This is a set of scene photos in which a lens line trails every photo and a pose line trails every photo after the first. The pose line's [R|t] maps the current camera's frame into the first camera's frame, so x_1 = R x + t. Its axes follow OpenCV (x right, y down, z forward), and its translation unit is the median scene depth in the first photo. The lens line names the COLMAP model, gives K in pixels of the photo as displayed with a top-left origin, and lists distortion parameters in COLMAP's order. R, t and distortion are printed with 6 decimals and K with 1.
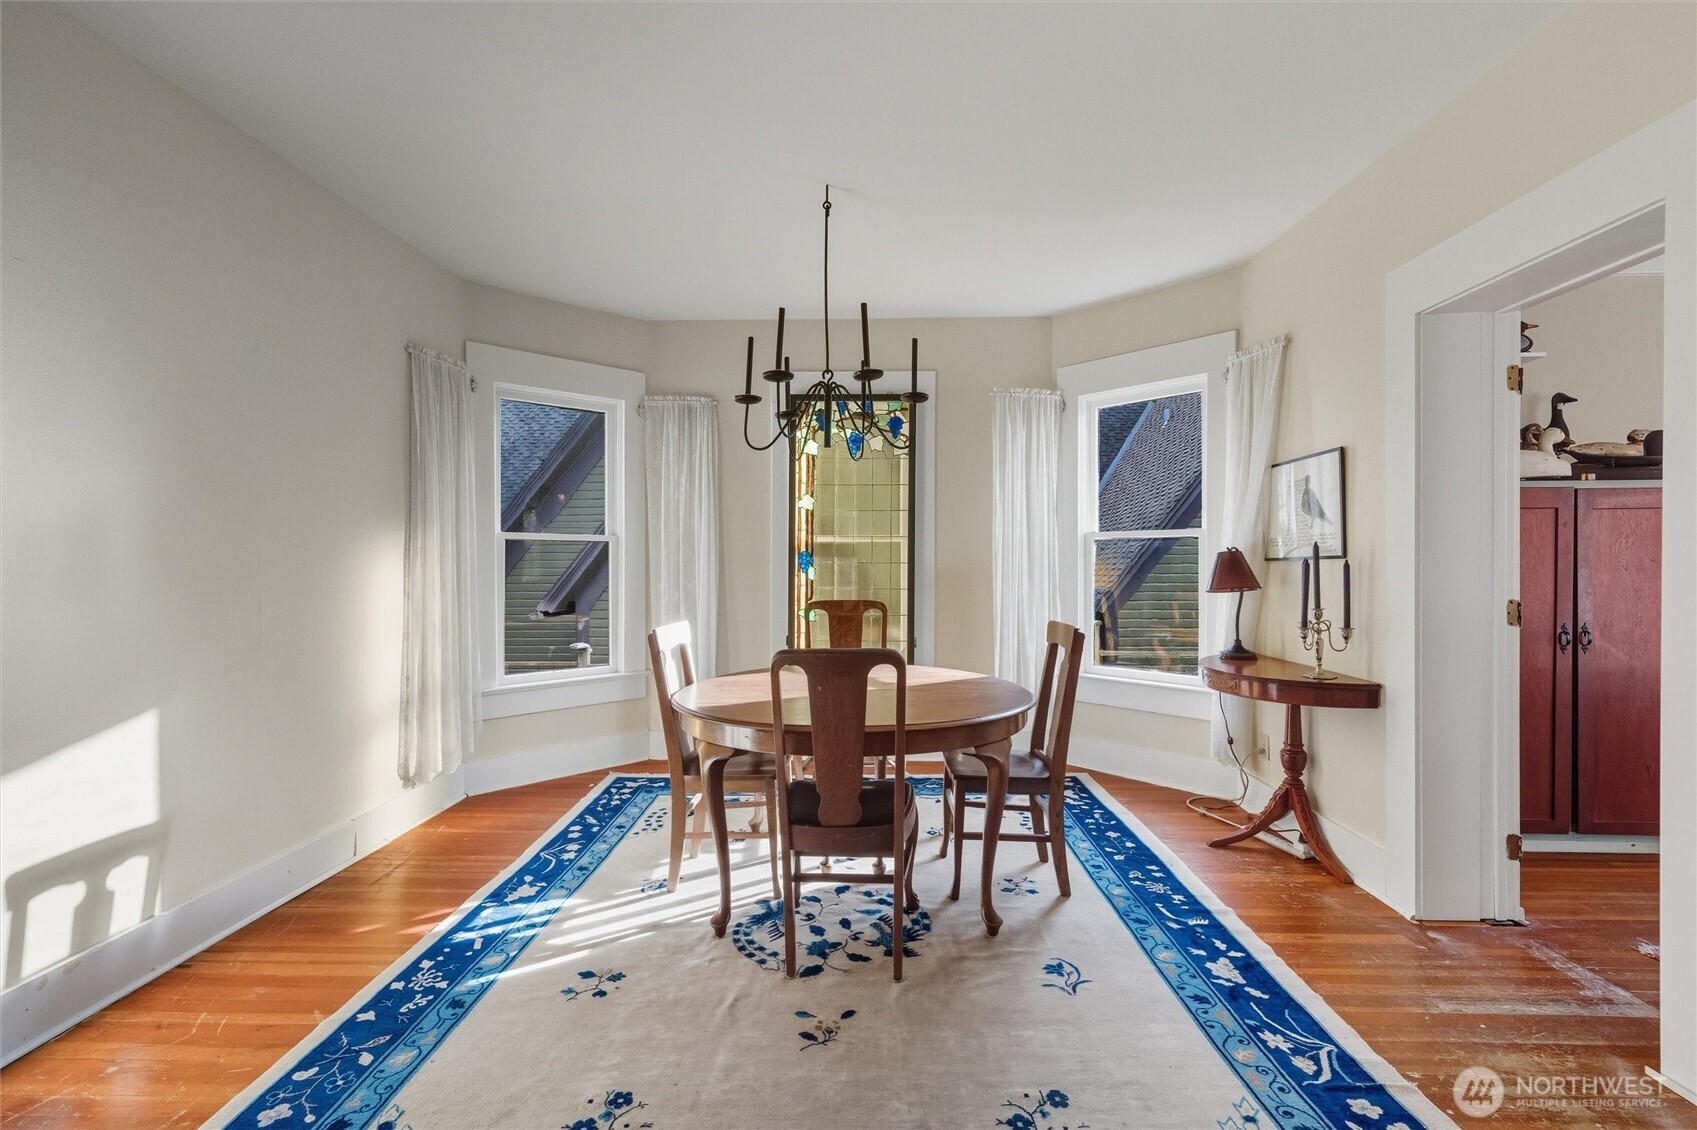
lens RADIAL K [[676.5, 0, 851.8], [0, 676.5, 570.7], [0, 0, 1]] dist [0.000627, 0.000030]
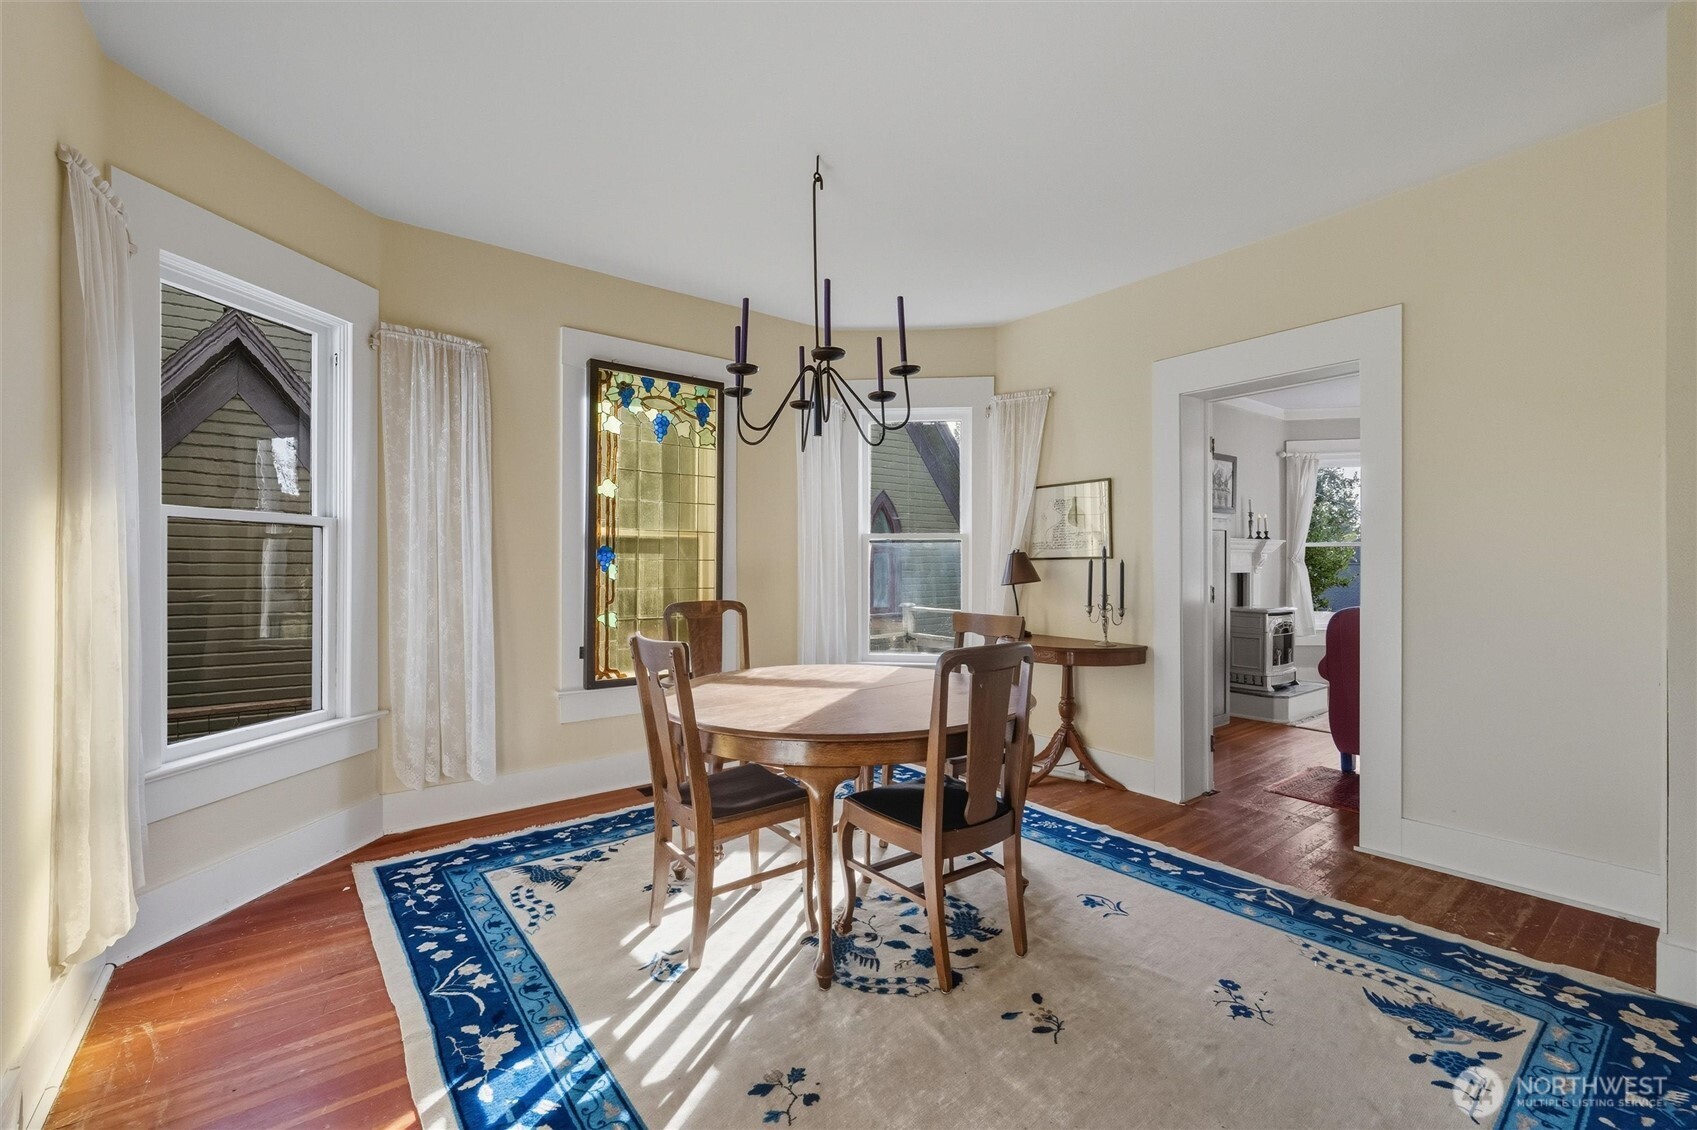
lens RADIAL K [[674.8, 0, 848.5], [0, 674.8, 565.0], [0, 0, 1]] dist [0.000797, 0.000149]
pose [[0.795917, 0.001090, 0.605404, -0.504595], [0.003012, 0.999979, -0.005761, 0.001746], [-0.605398, 0.006409, 0.795897, 0.208593]]
